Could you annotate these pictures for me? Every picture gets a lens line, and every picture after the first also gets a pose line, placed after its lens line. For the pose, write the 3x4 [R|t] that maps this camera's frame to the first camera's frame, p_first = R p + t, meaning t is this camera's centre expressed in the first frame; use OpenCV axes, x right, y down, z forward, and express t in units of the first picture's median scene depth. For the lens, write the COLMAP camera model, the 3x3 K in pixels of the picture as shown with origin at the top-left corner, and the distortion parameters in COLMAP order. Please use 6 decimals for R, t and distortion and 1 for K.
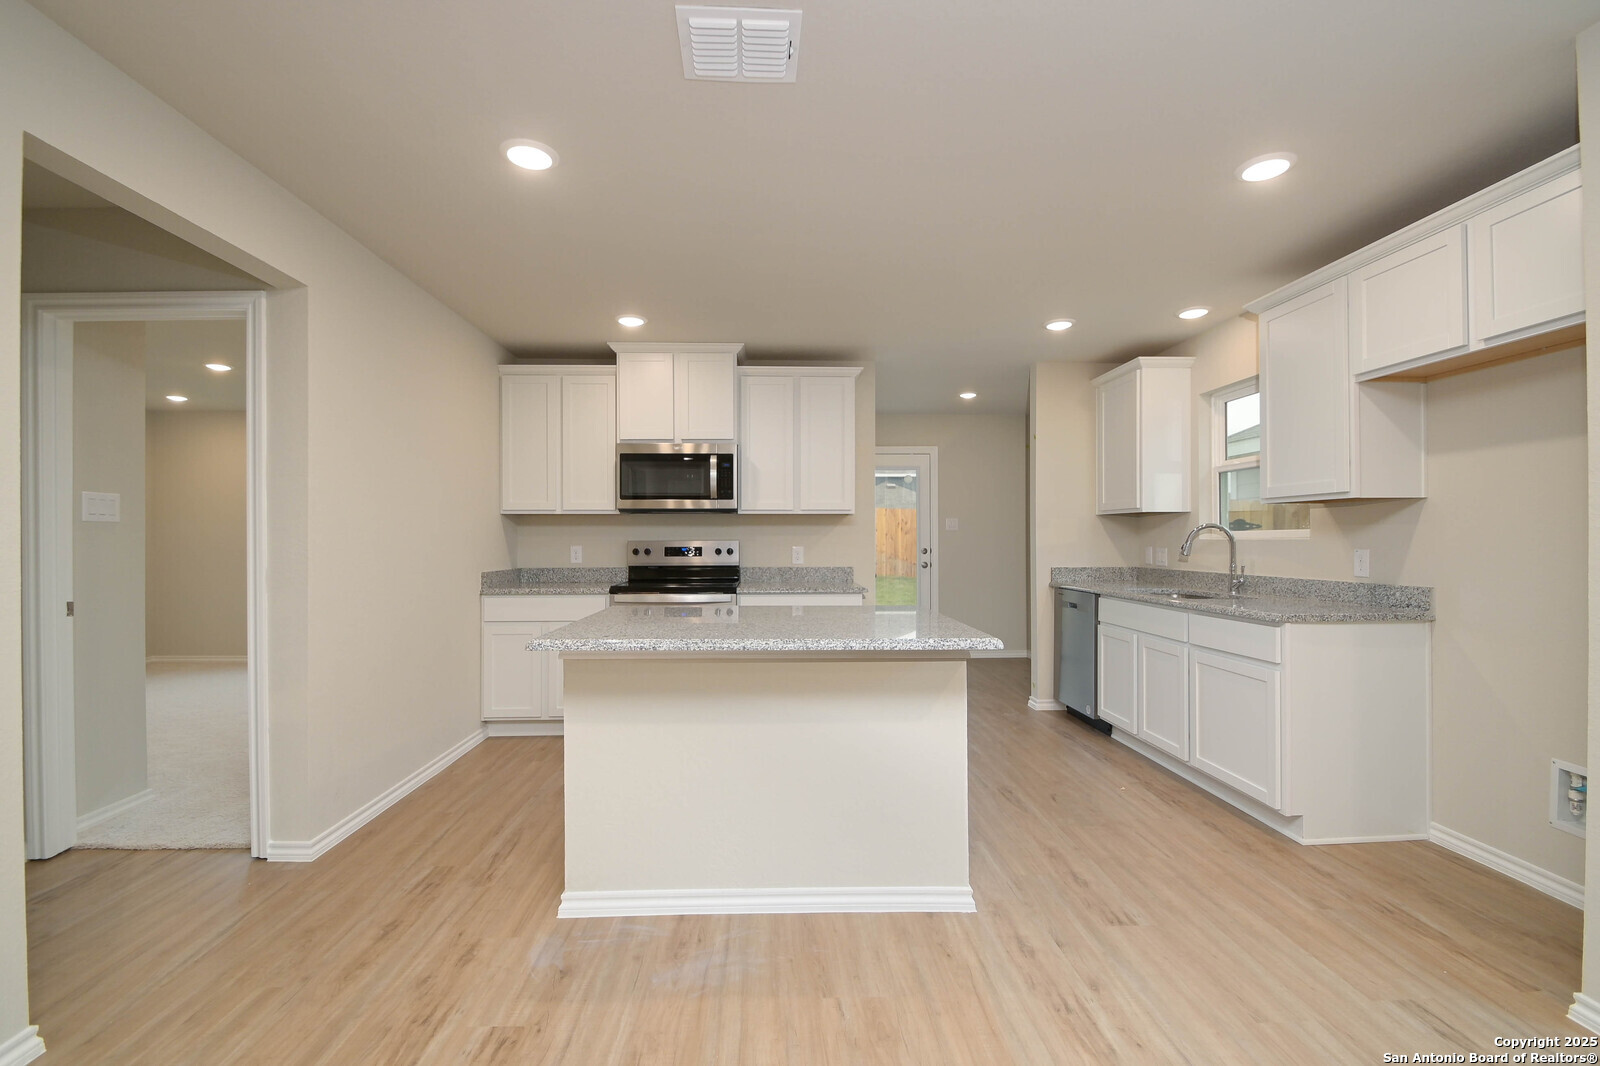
lens RADIAL K [[704.7, 0, 794.9], [0, 704.7, 543.5], [0, 0, 1]] dist [-0.001644, -0.007586]
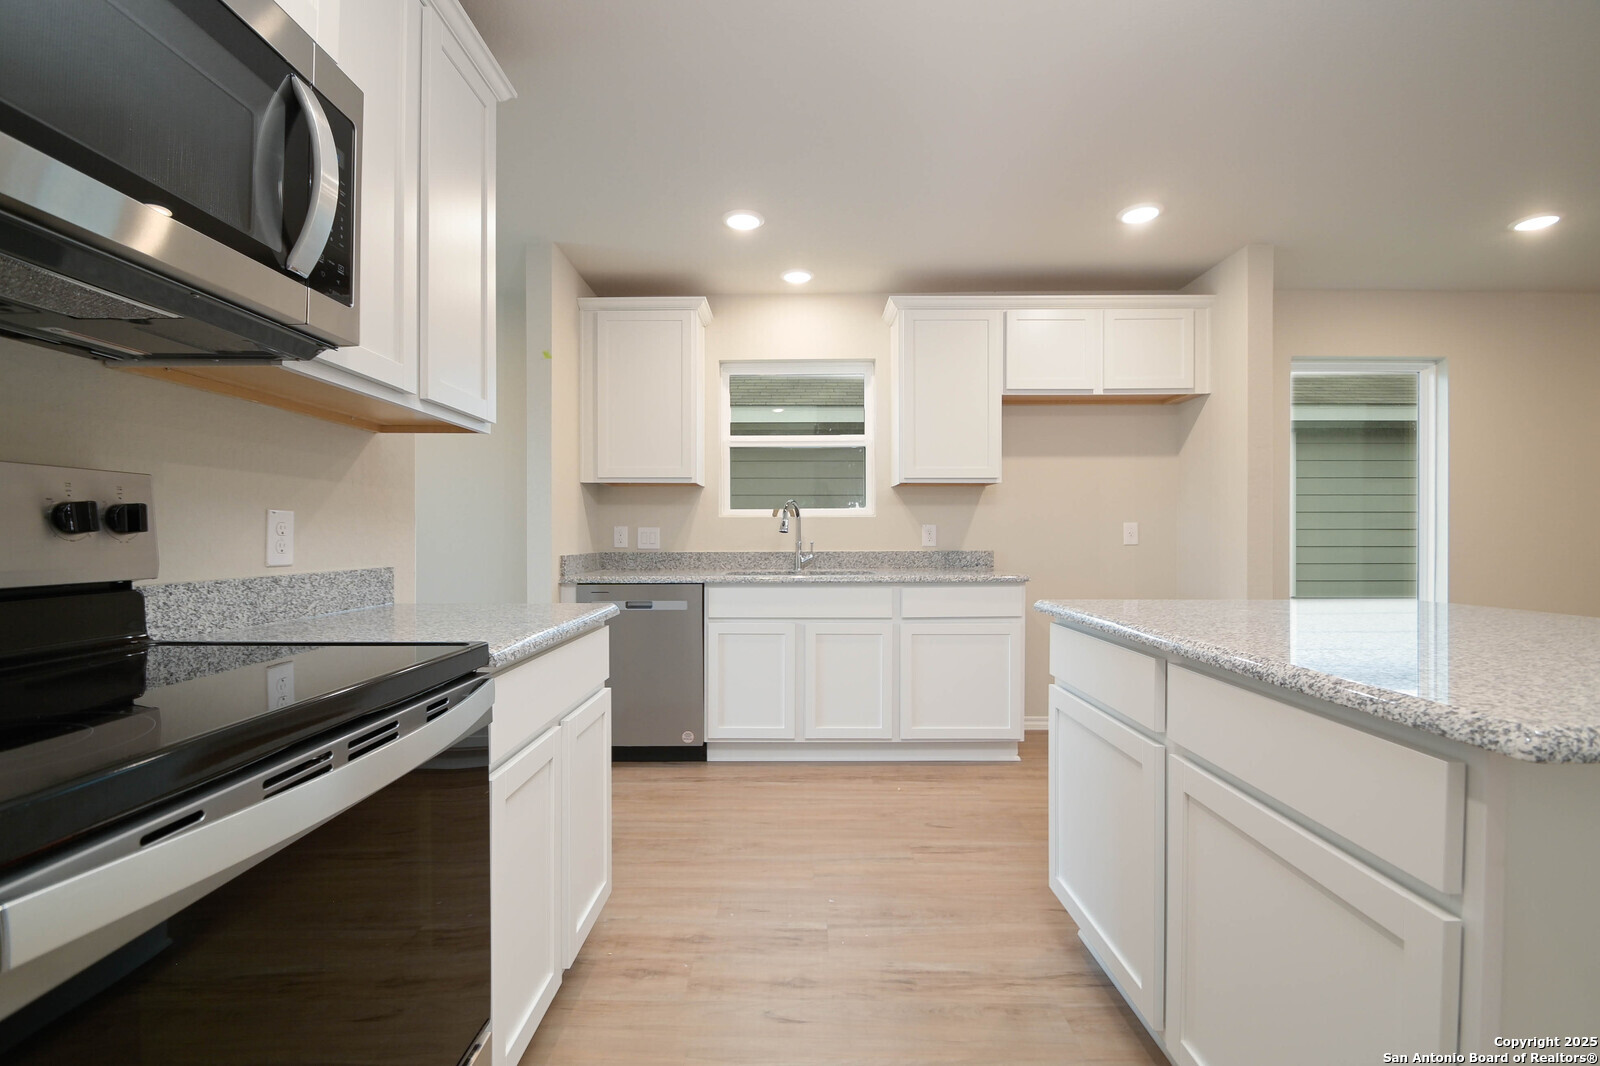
lens RADIAL K [[704.7, 0, 802.5], [0, 704.7, 543.7], [0, 0, 1]] dist [-0.001644, -0.007586]
pose [[0.037907, -0.010254, 0.999229, -0.340317], [0.007075, 0.999925, 0.009993, 0.020438], [-0.999256, 0.006690, 0.037977, 0.857666]]
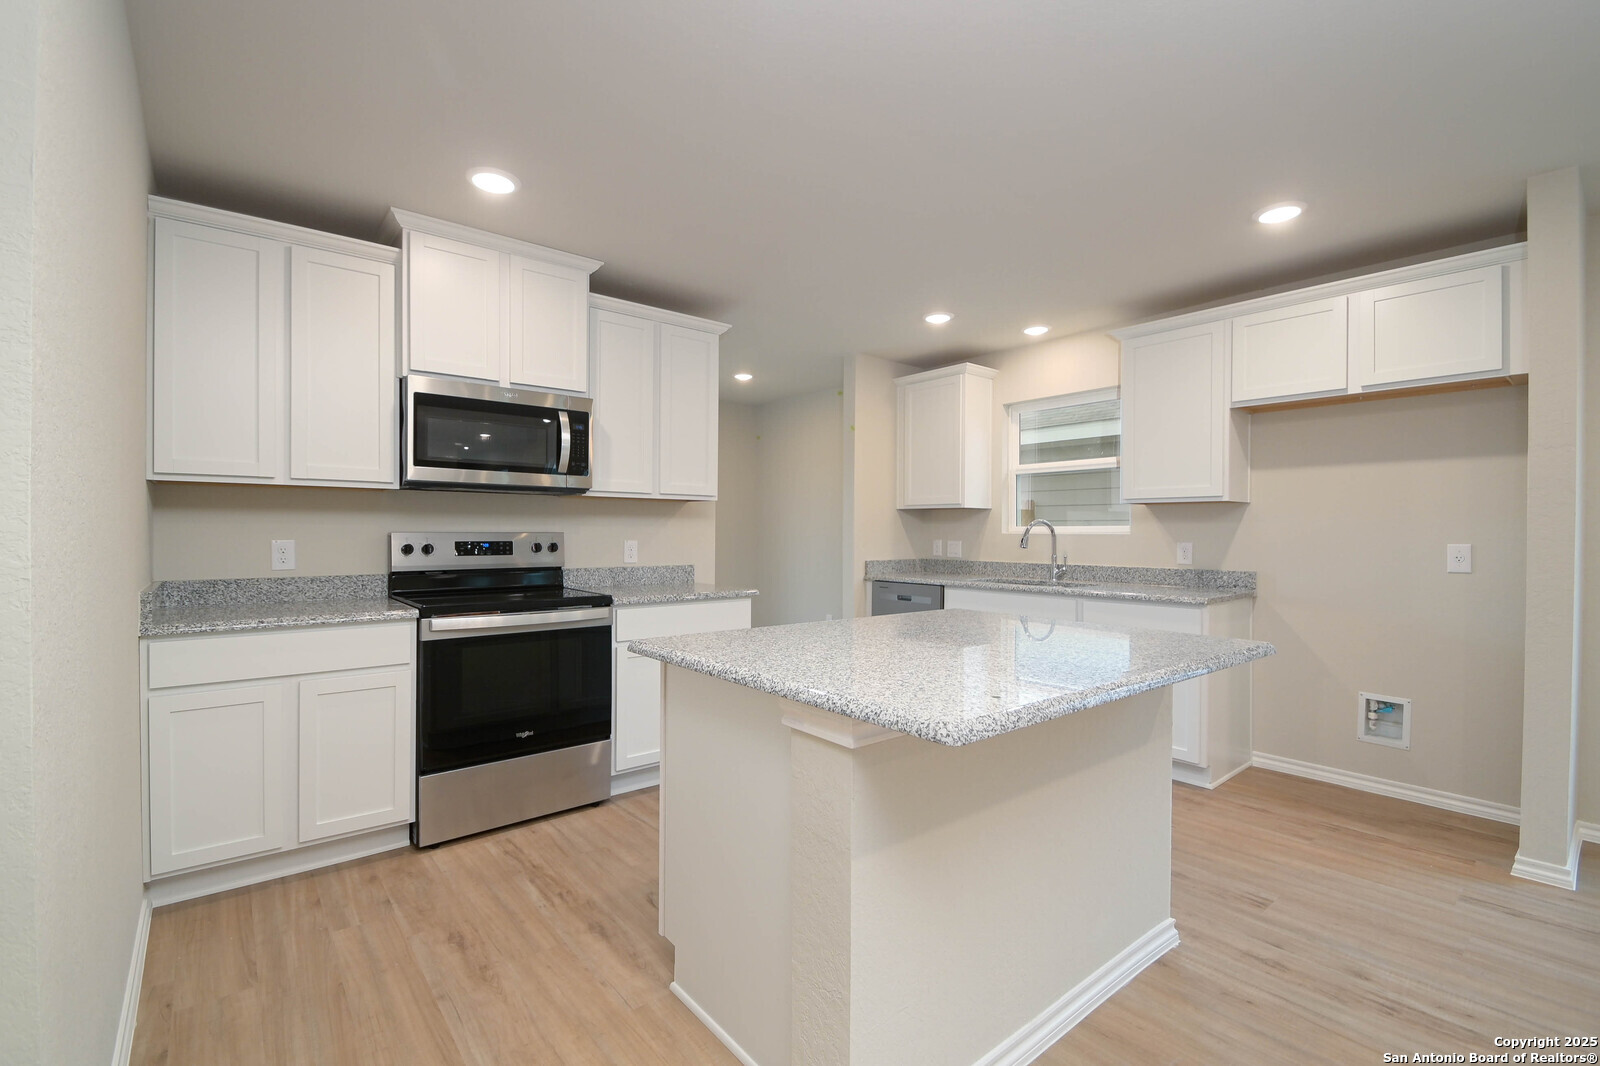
lens RADIAL K [[704.7, 0, 792.6], [0, 704.7, 543.4], [0, 0, 1]] dist [-0.001644, -0.007586]
pose [[0.797427, -0.005361, 0.603392, -0.367042], [-0.002429, 0.999924, 0.012095, -0.002407], [-0.603411, -0.011110, 0.797353, 0.307152]]
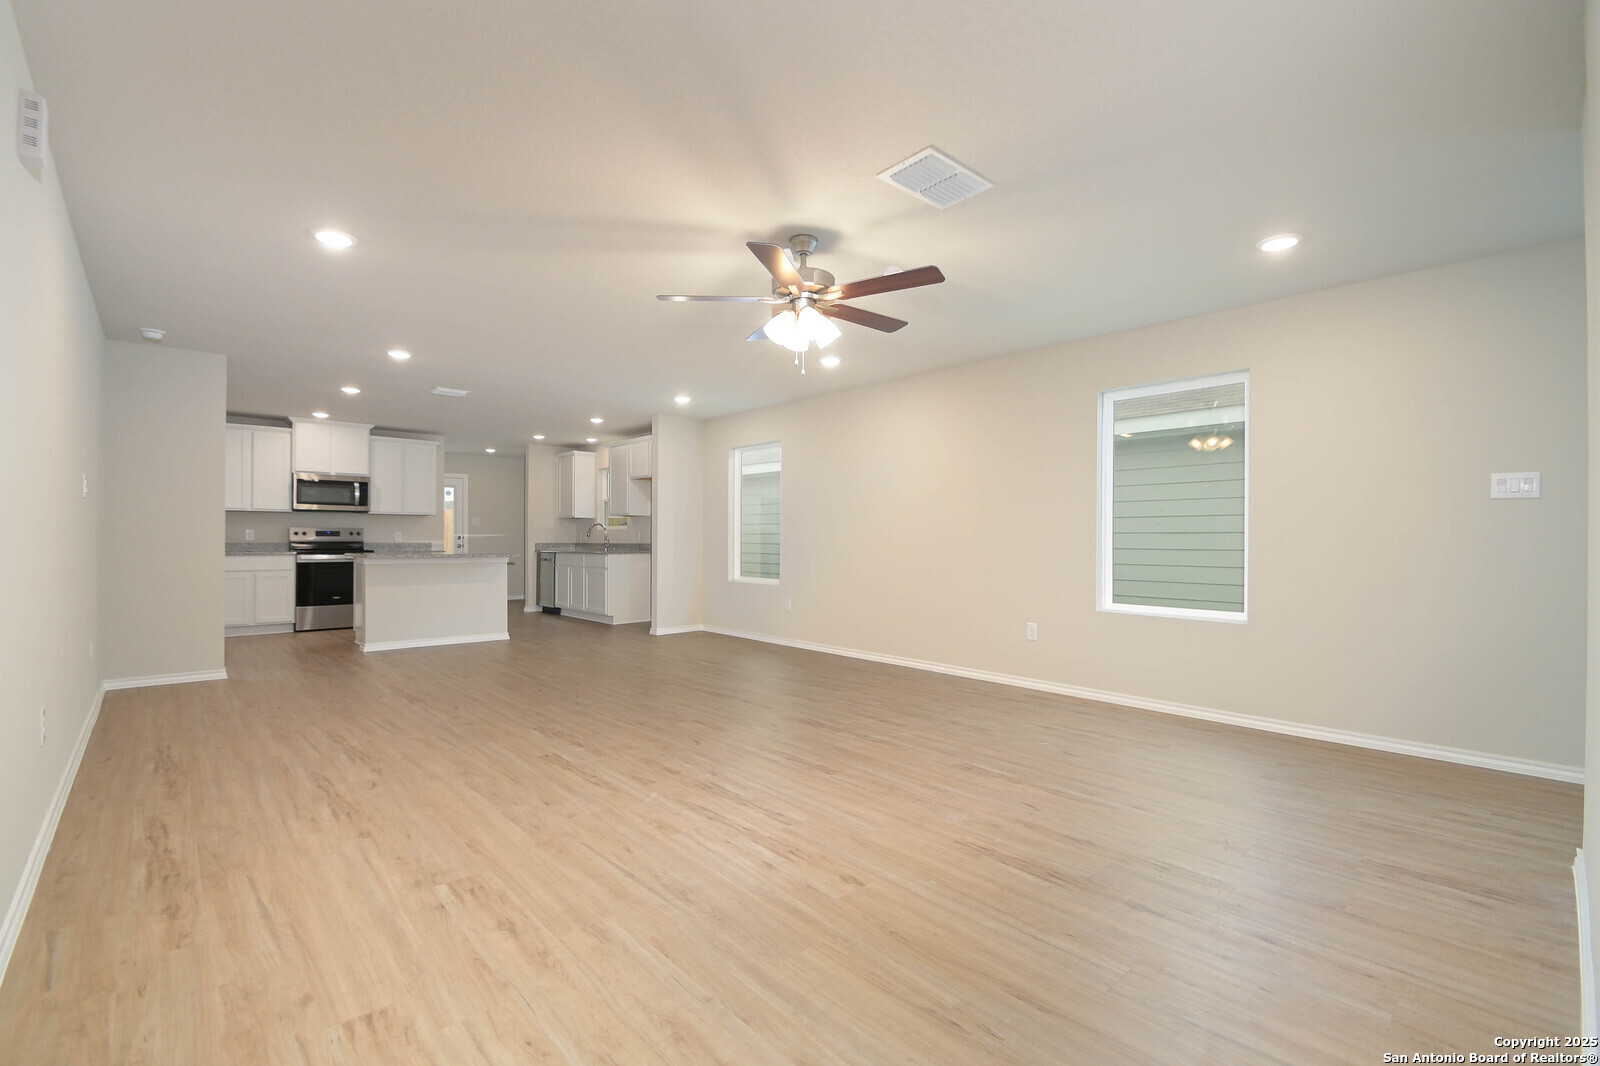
lens RADIAL K [[704.7, 0, 798.3], [0, 704.7, 543.7], [0, 0, 1]] dist [-0.001644, -0.007586]
pose [[0.763399, -0.001459, 0.645925, -0.441817], [-0.000946, 0.999994, 0.003378, 0.033274], [-0.645926, -0.003190, 0.763393, -1.243622]]
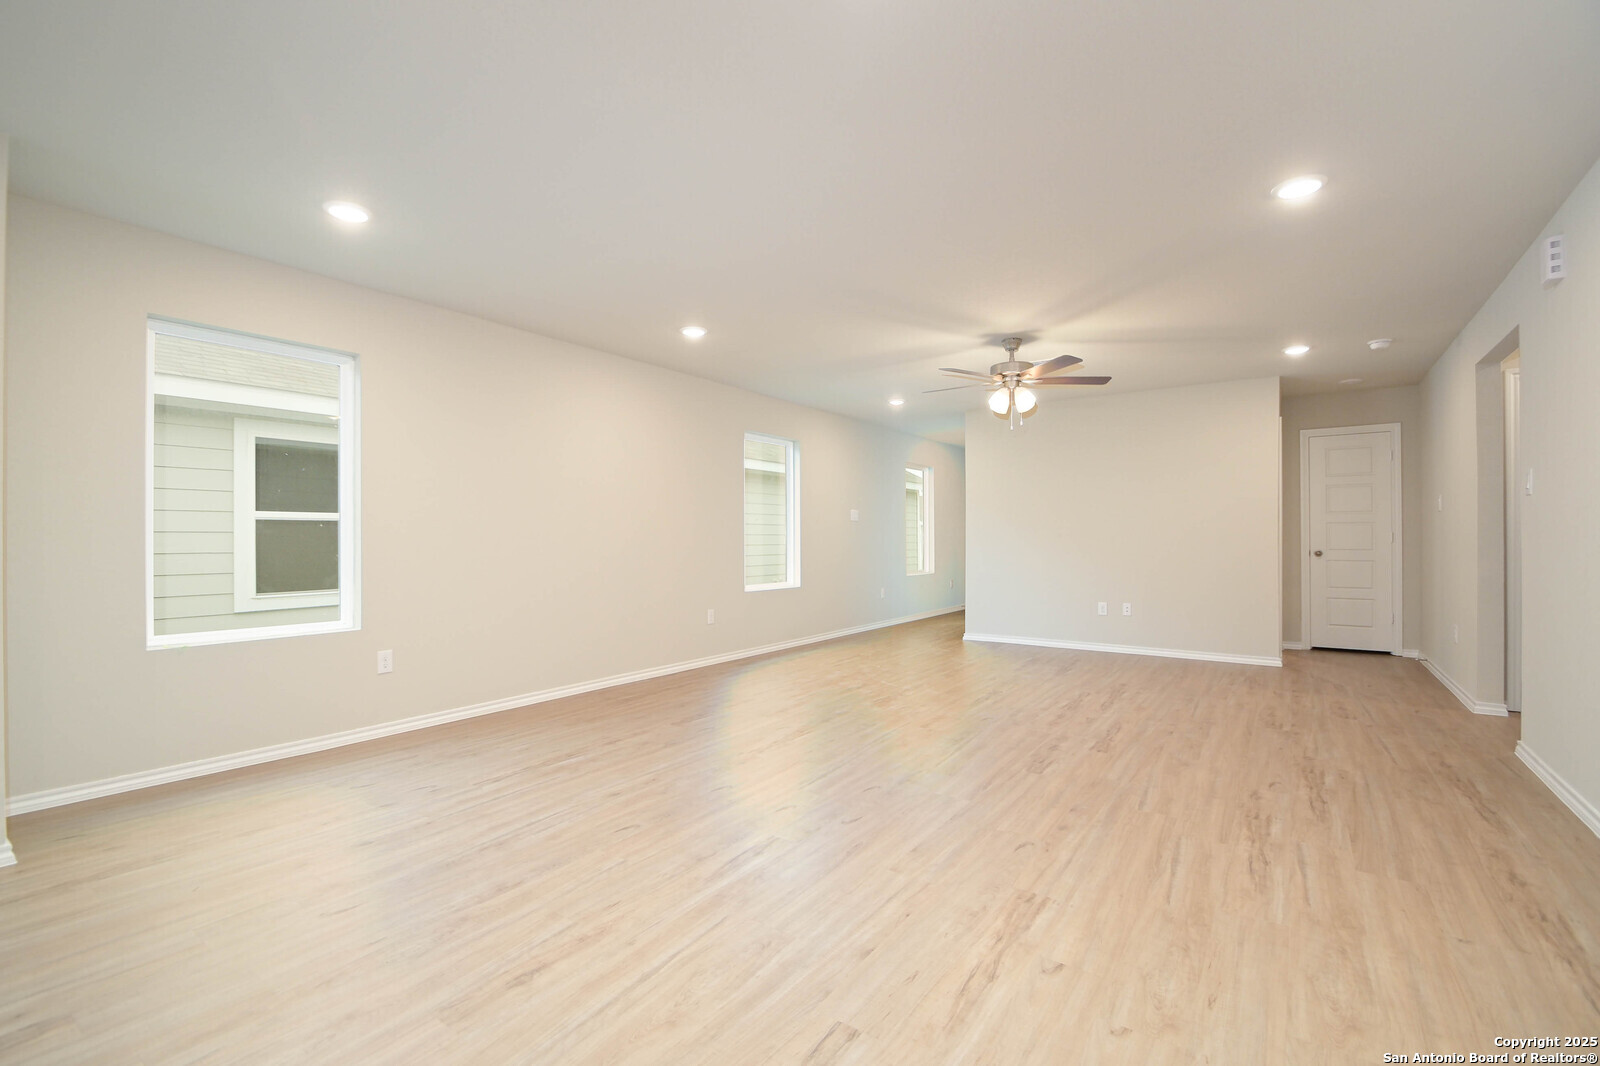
lens RADIAL K [[704.7, 0, 792.7], [0, 704.7, 538.7], [0, 0, 1]] dist [-0.001644, -0.007586]
pose [[-0.794232, 0.003313, 0.607606, -0.359297], [0.007148, 0.999967, 0.003892, 0.024173], [-0.607573, 0.007434, -0.794229, 0.421137]]
